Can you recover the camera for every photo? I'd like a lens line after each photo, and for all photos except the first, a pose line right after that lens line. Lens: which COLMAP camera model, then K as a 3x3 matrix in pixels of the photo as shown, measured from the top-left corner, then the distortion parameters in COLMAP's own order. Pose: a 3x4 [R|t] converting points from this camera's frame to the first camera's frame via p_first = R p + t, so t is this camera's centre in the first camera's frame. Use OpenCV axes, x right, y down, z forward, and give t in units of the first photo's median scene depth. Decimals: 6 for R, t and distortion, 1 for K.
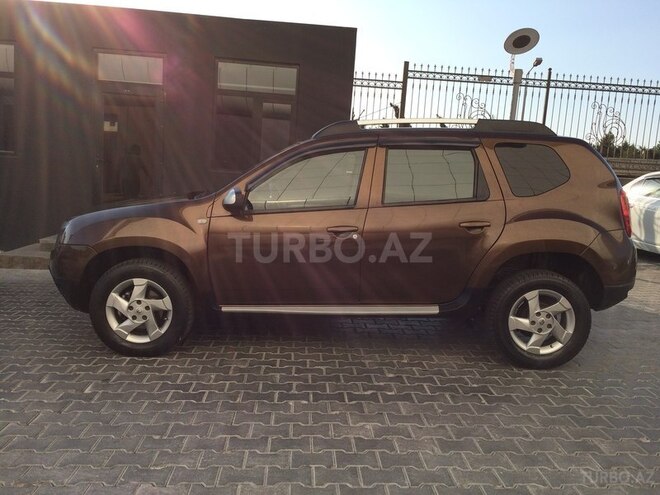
lens RADIAL K [[551.2, 0, 330.0], [0, 551.2, 247.5], [0, 0, 1]] dist [0.004526, 0.006517]
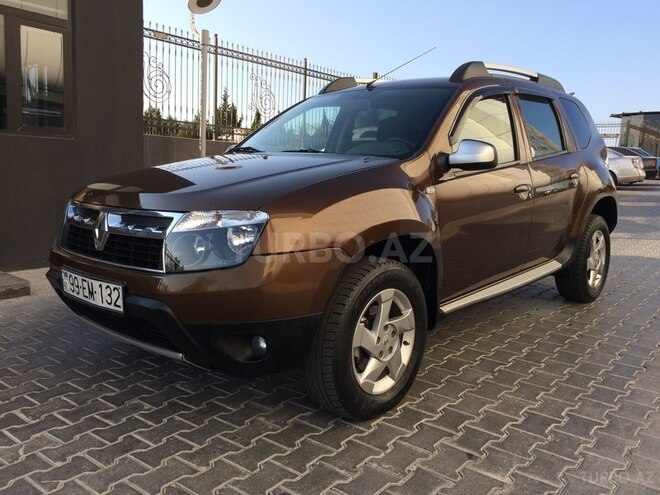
lens RADIAL K [[557.6, 0, 330.0], [0, 557.6, 247.5], [0, 0, 1]] dist [0.014130, -0.000741]
pose [[0.673290, -0.134947, 0.726959, -0.766043], [0.102764, 0.990740, 0.088736, -0.048583], [-0.732202, 0.014960, 0.680923, 0.568002]]
